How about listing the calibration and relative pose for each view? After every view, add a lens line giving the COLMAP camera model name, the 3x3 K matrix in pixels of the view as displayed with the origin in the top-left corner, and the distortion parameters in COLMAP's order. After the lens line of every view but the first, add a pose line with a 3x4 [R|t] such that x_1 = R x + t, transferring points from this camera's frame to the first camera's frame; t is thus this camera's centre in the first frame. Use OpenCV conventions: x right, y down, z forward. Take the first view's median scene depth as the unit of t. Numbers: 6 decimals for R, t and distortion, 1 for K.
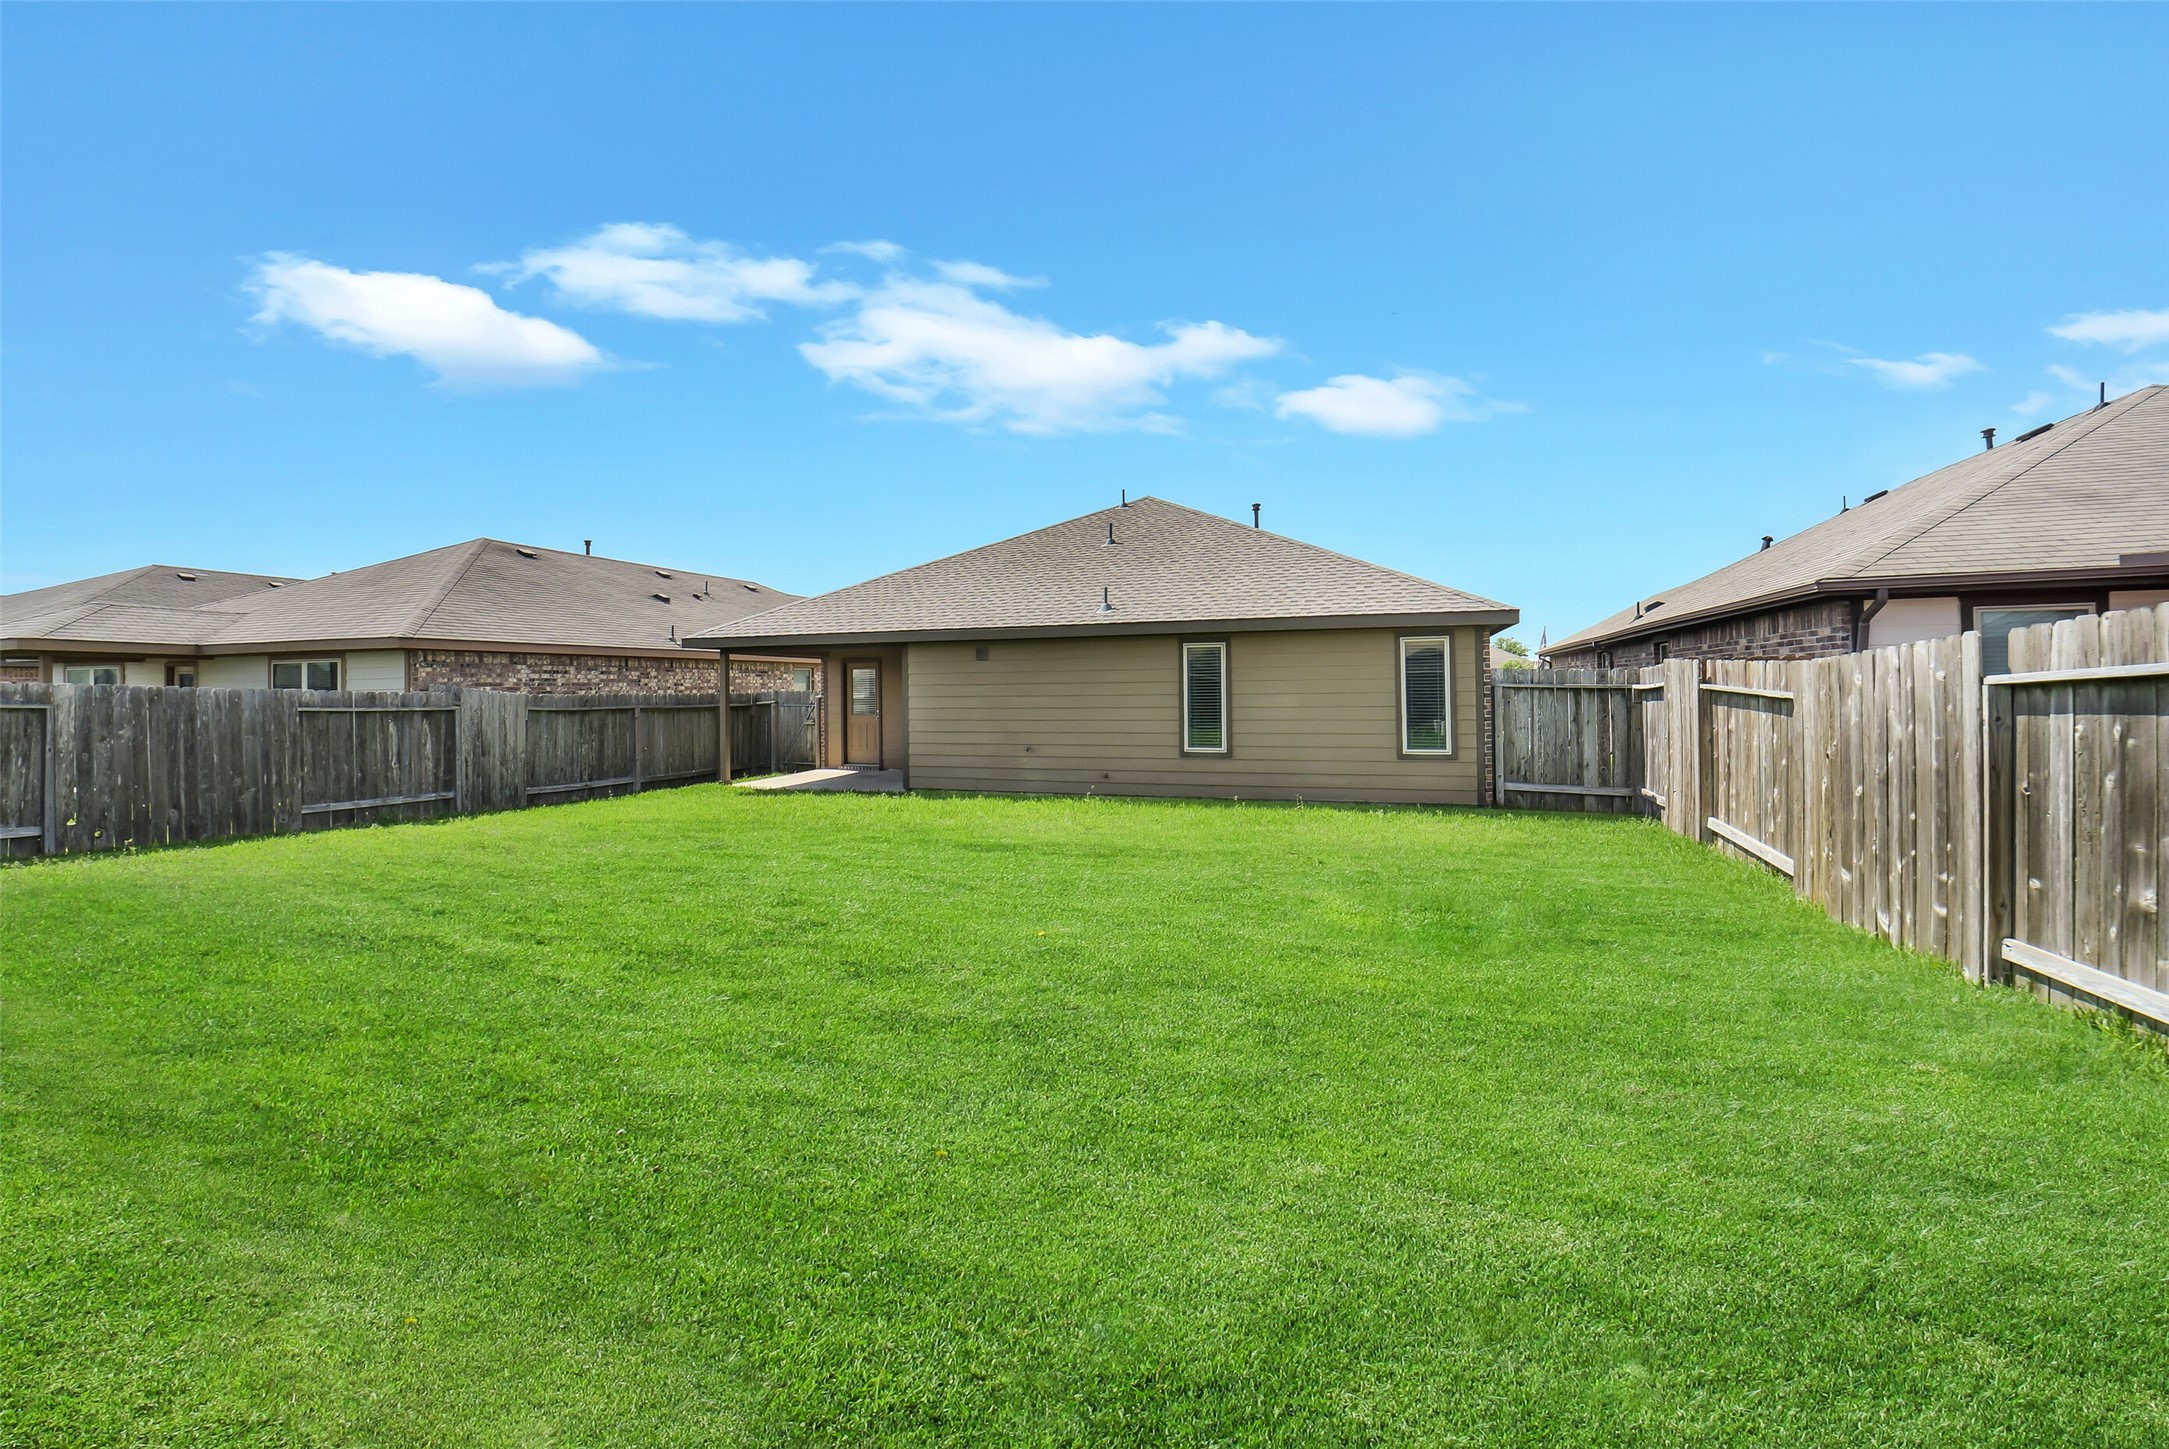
lens RADIAL K [[876.4, 0, 1091.6], [0, 876.4, 699.0], [0, 0, 1]] dist [-0.020767, 0.000066]
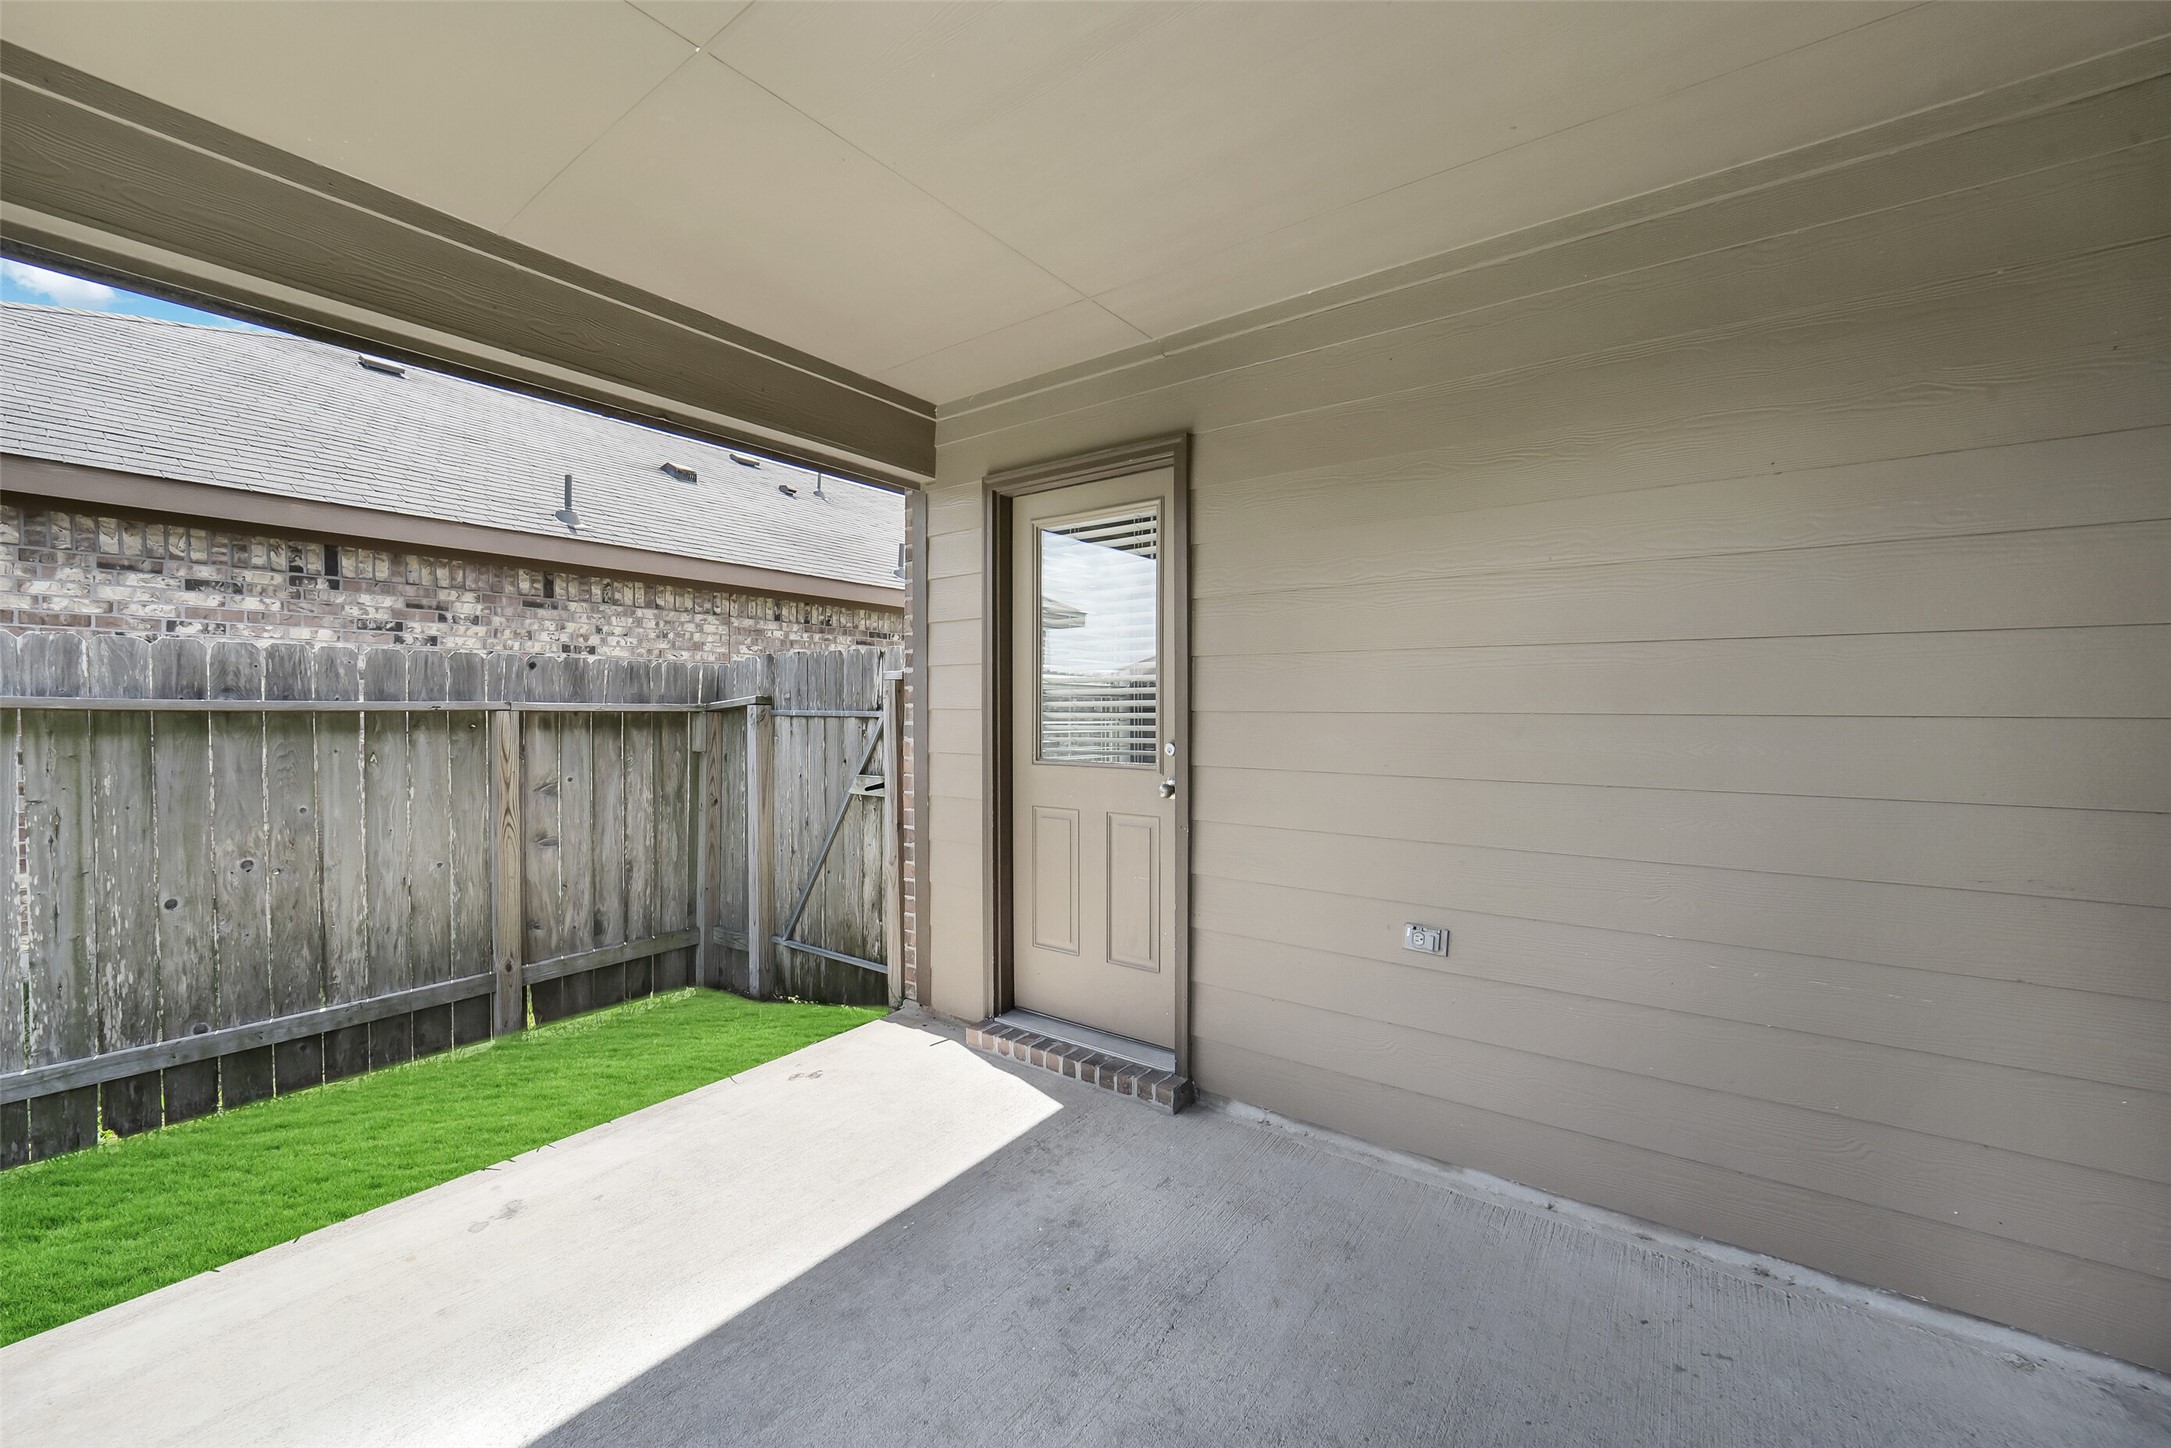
lens RADIAL K [[855.6, 0, 1095.9], [0, 855.6, 723.8], [0, 0, 1]] dist [-0.033839, 0.008625]
pose [[0.954345, 0.016196, -0.298268, -0.285551], [-0.016343, 0.999864, 0.001999, 0.012407], [0.298260, 0.002967, 0.954480, 1.144541]]
